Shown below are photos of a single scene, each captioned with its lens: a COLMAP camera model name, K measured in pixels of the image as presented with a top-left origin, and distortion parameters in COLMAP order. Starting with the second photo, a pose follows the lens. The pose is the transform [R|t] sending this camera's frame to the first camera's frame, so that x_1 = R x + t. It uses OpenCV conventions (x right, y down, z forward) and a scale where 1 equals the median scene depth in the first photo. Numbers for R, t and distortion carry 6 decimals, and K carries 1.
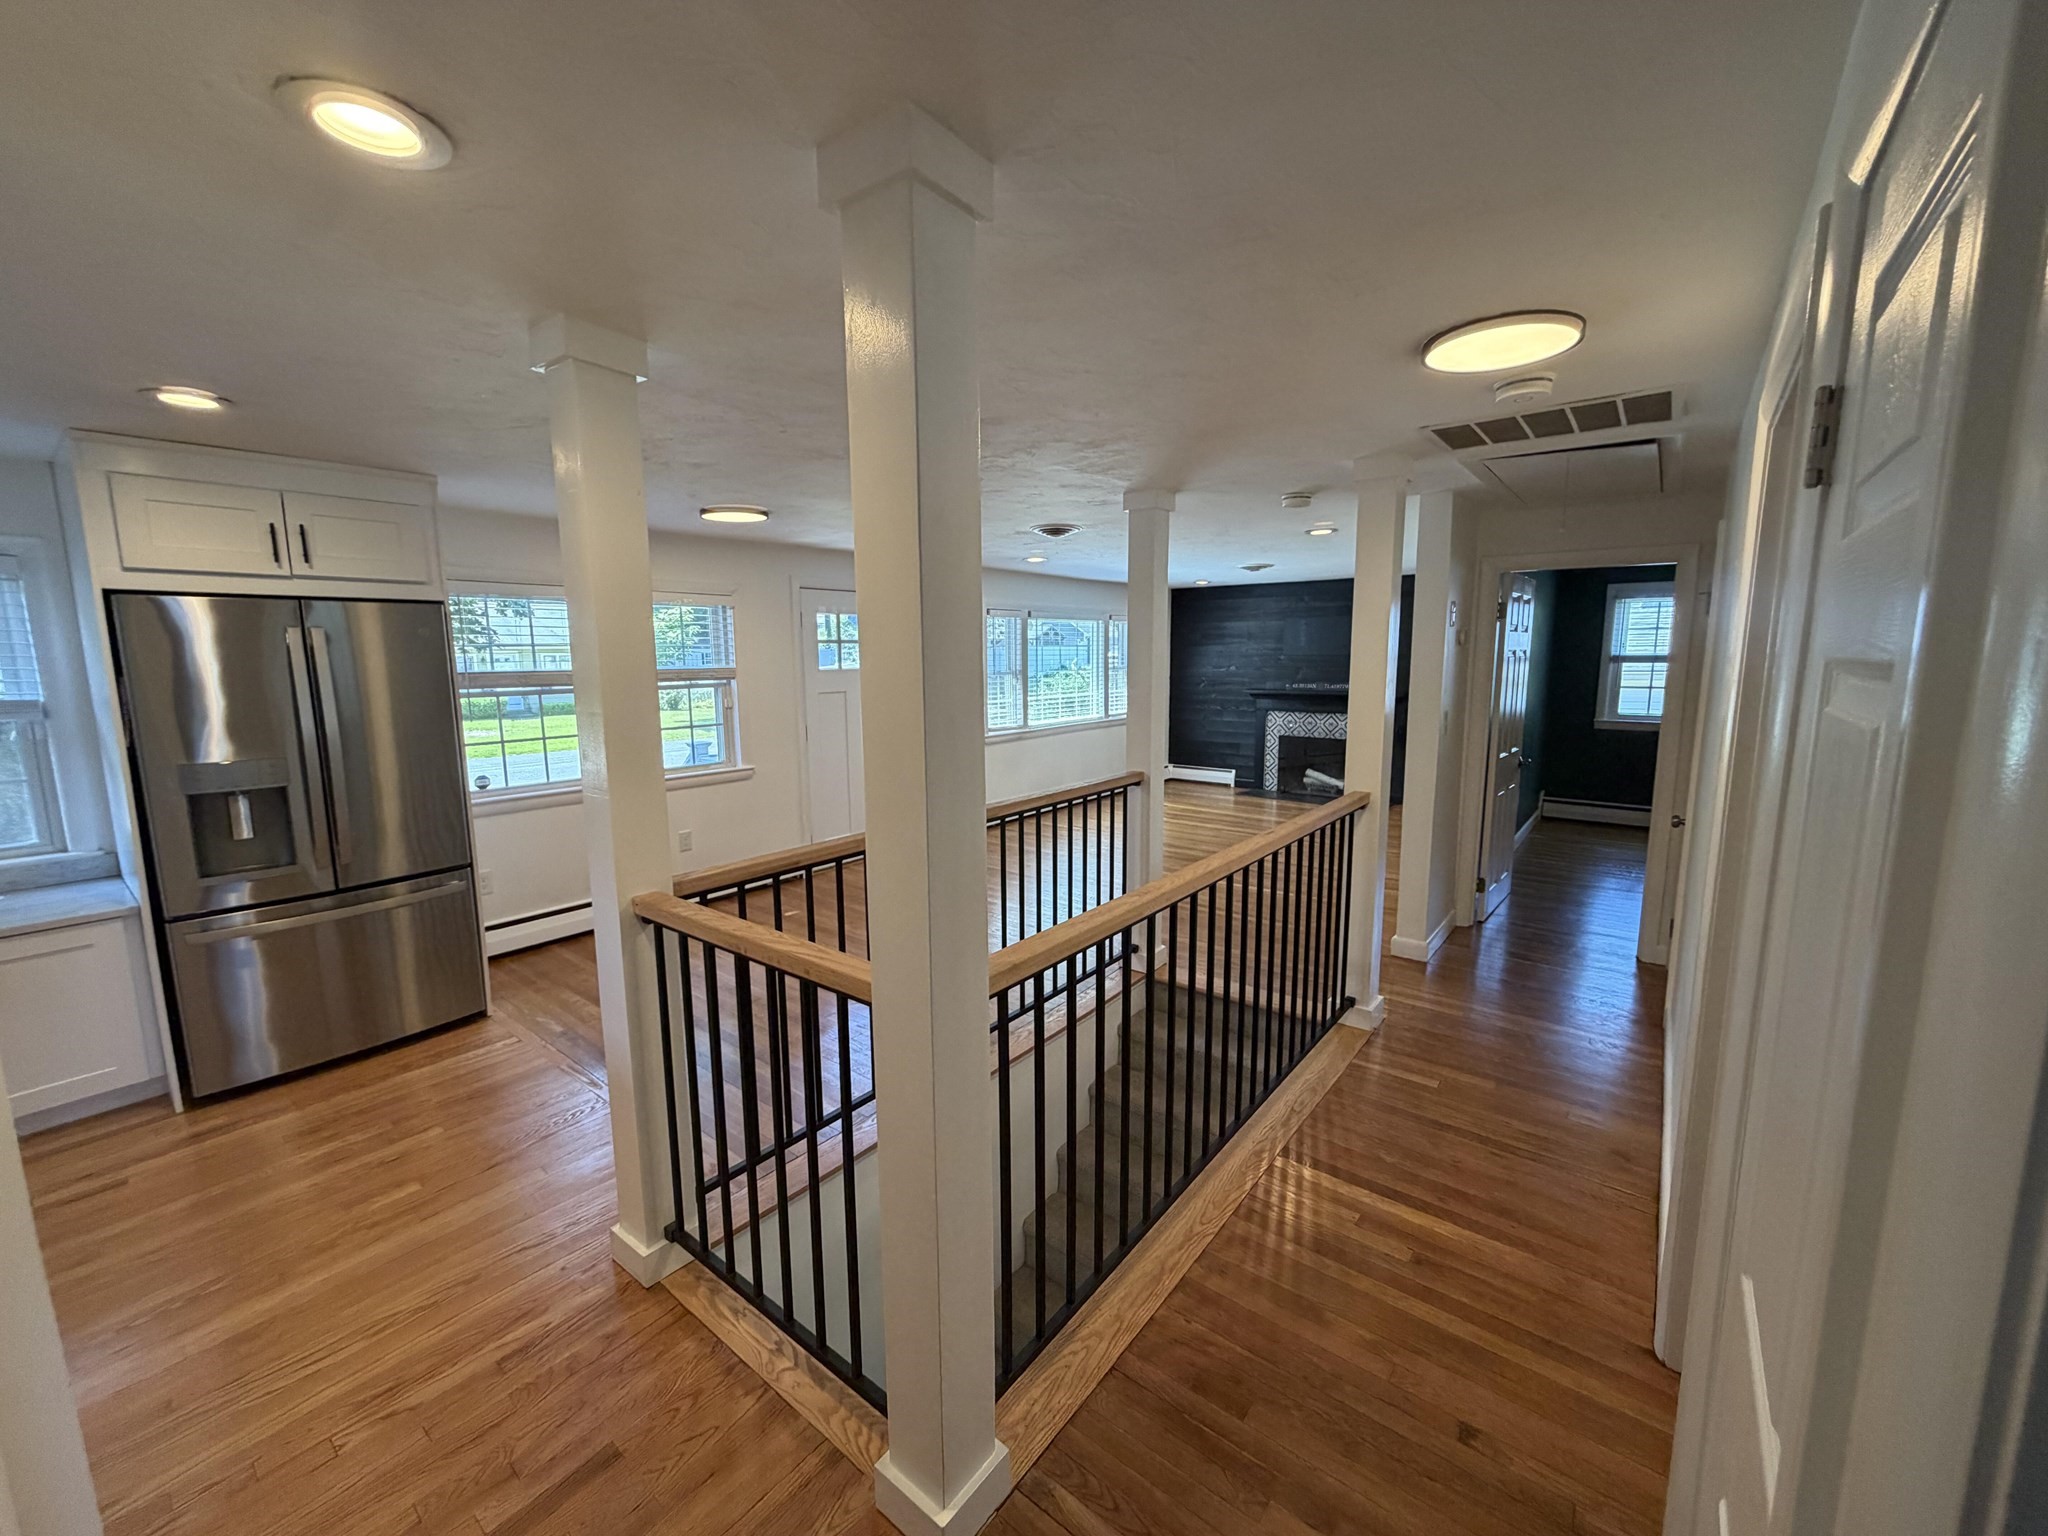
lens RADIAL K [[822.2, 0, 1023.2], [0, 822.2, 769.7], [0, 0, 1]] dist [0.003299, -0.000478]
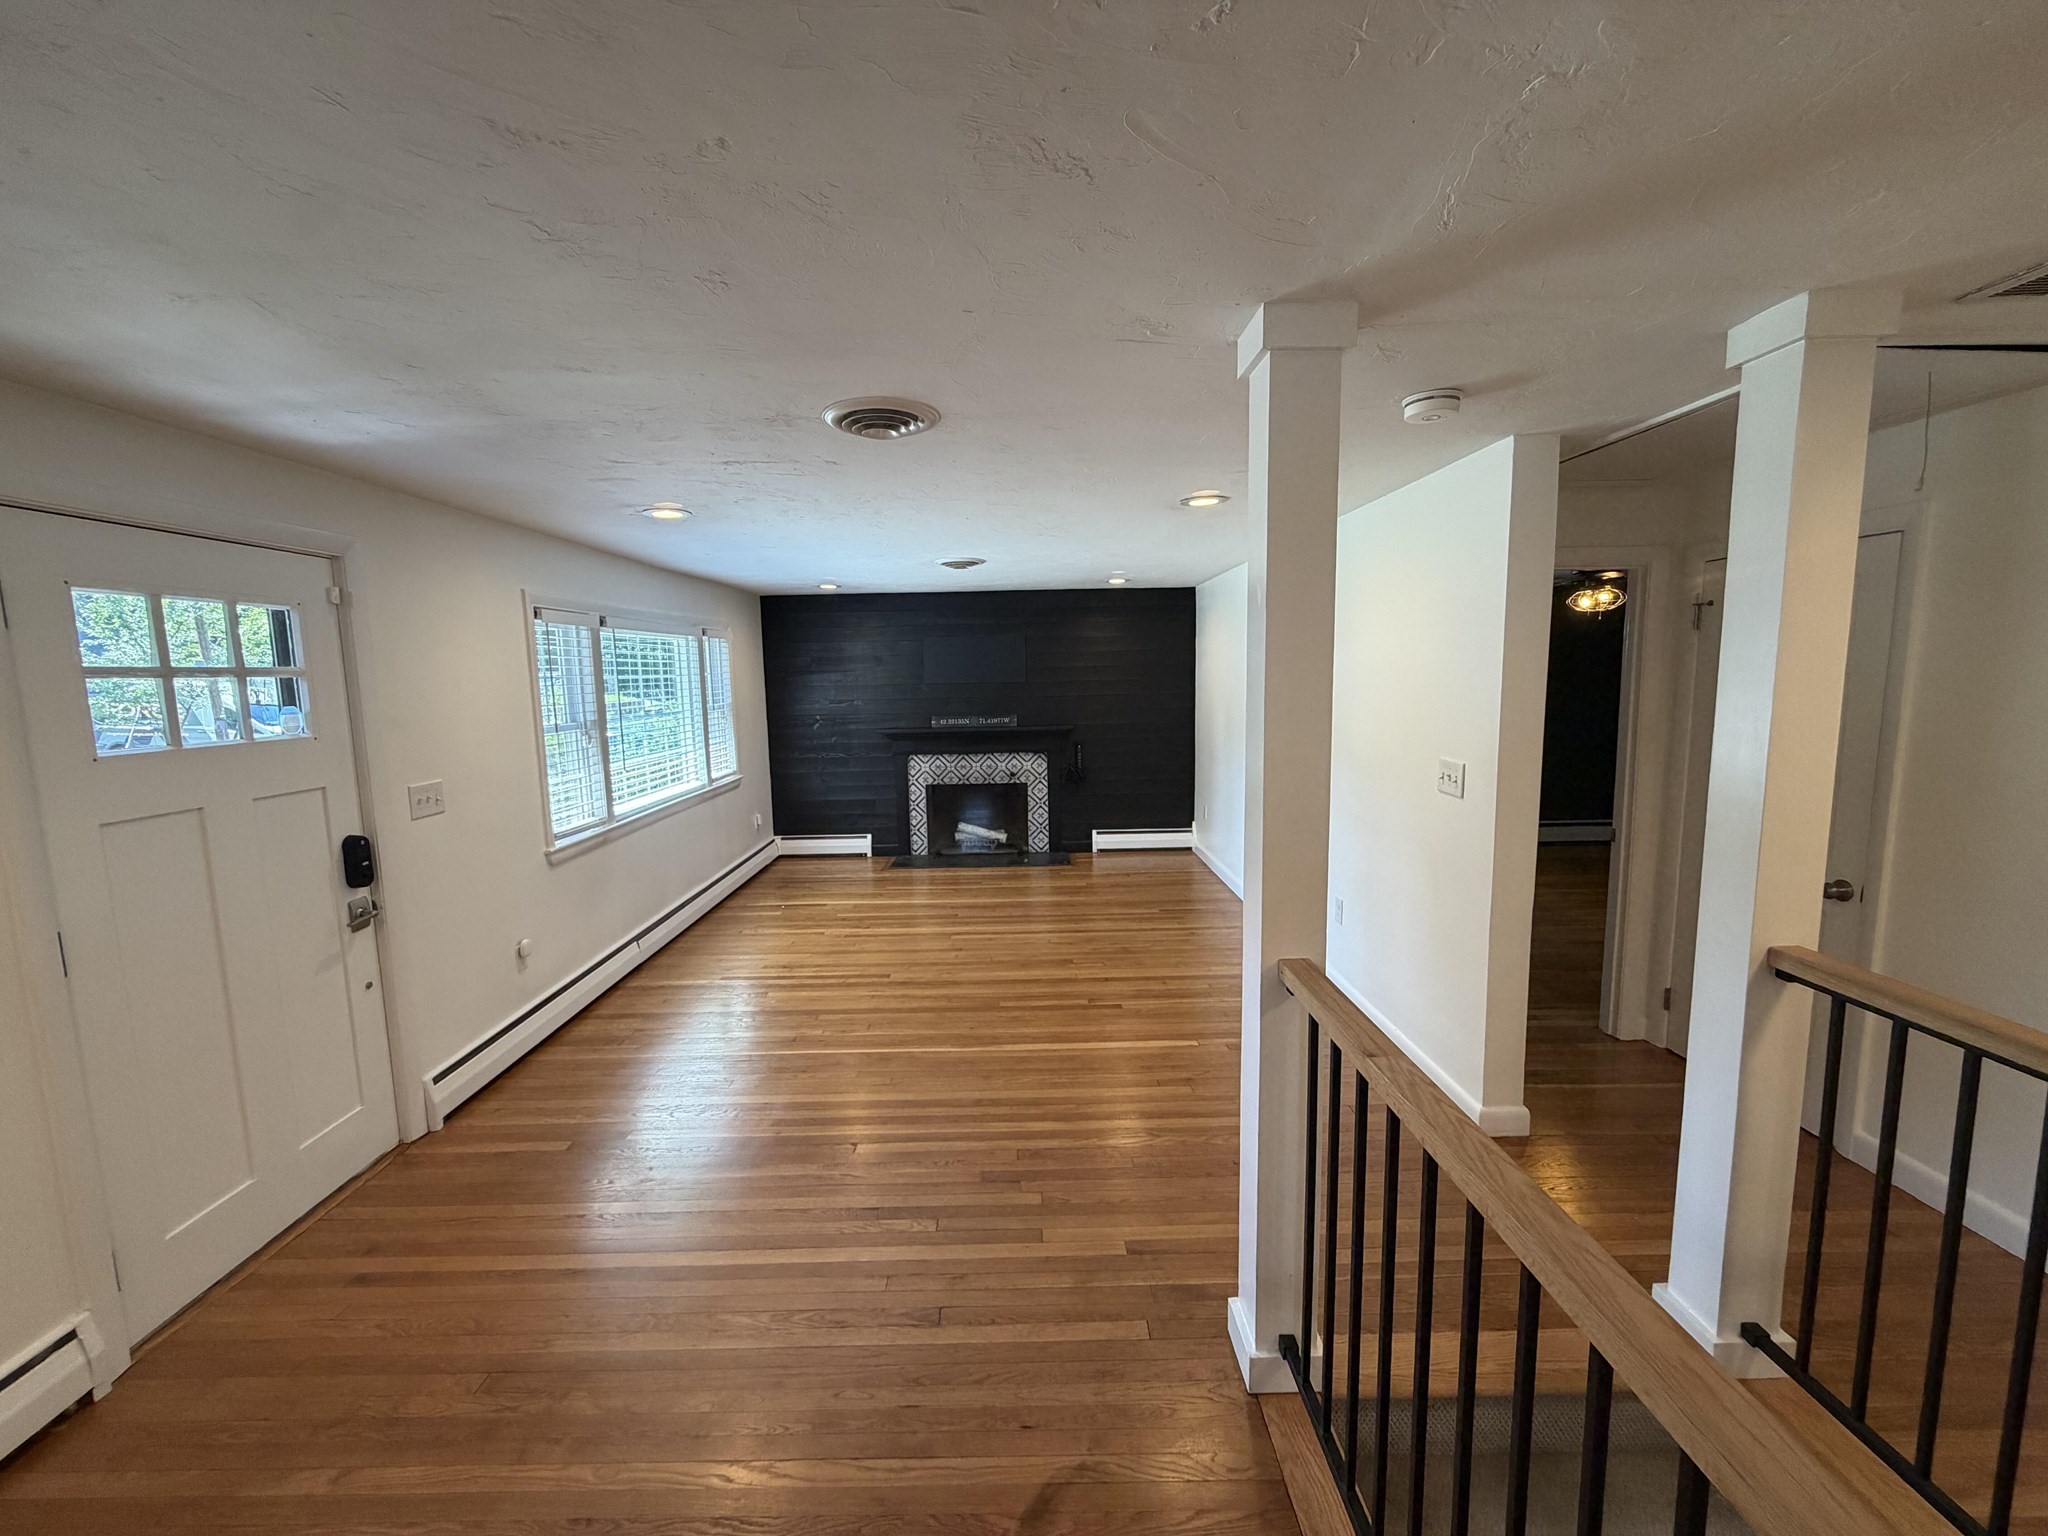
lens RADIAL K [[822.2, 0, 1024.3], [0, 822.2, 773.8], [0, 0, 1]] dist [0.003299, -0.000478]
pose [[0.782094, -0.088044, 0.616910, -0.102332], [0.106520, 0.994287, 0.006860, -0.047503], [-0.613989, 0.060348, 0.787004, 0.314864]]
